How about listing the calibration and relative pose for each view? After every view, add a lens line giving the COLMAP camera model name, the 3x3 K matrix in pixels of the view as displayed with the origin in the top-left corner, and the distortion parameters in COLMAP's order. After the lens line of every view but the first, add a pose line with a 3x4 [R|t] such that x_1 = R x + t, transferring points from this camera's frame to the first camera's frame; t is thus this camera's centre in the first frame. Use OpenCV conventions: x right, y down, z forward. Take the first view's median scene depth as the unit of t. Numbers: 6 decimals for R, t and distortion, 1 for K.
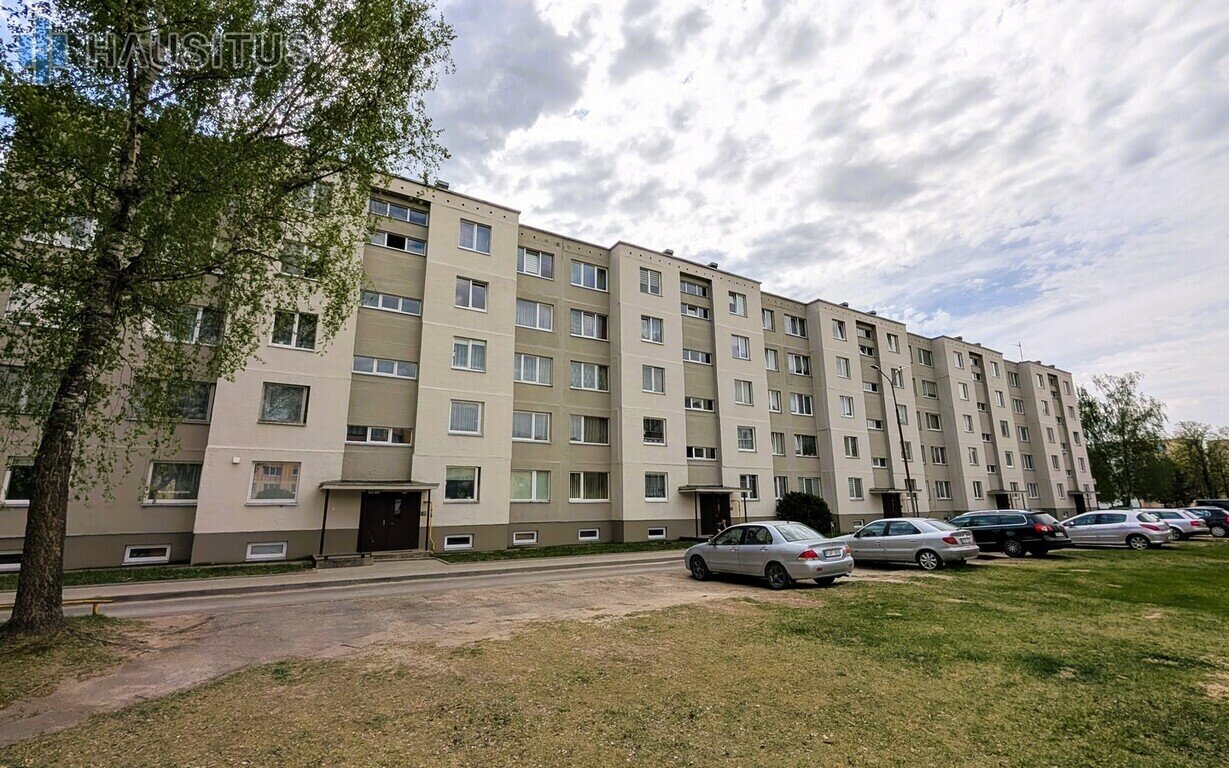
lens RADIAL K [[520.2, 0, 614.5], [0, 520.2, 384.0], [0, 0, 1]] dist [0.000537, 0.000368]
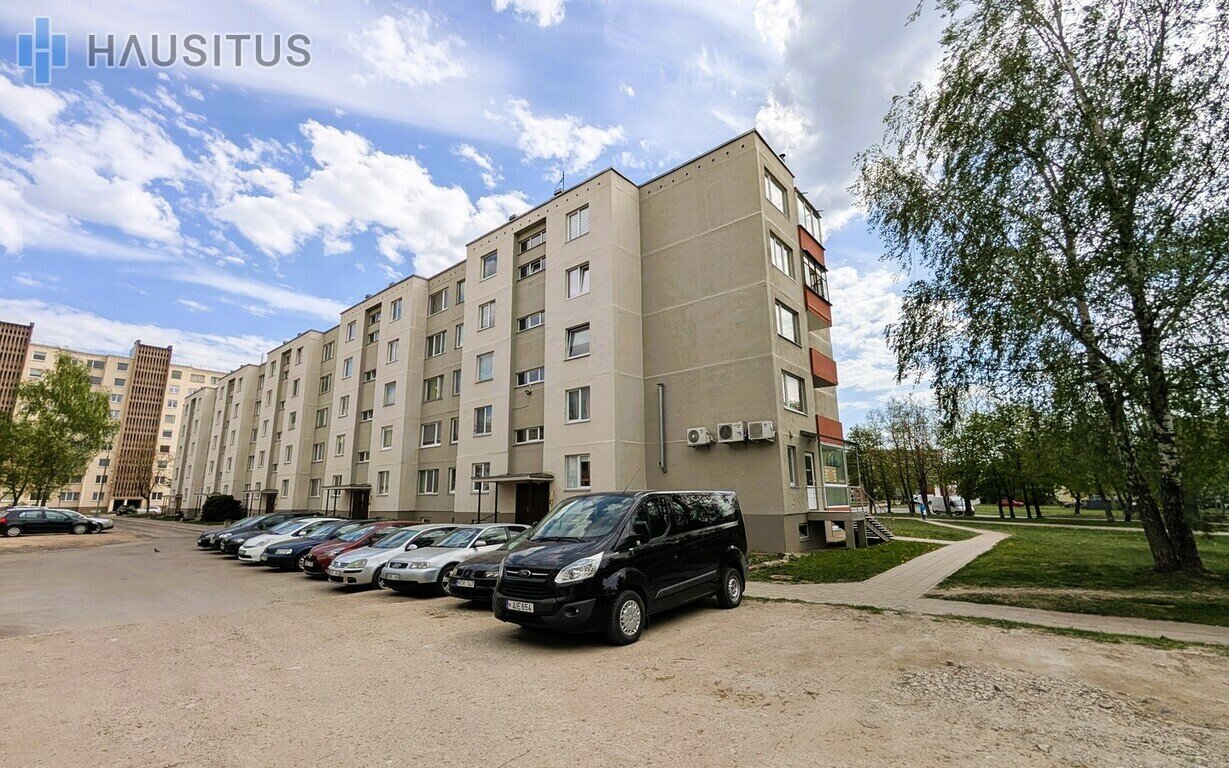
lens RADIAL K [[520.2, 0, 614.5], [0, 520.2, 384.0], [0, 0, 1]] dist [0.000537, 0.000368]
pose [[0.329379, -0.195543, -0.923728, 0.954174], [0.223074, 0.966740, -0.125105, 0.180650], [0.917468, -0.164853, 0.362044, 0.800077]]
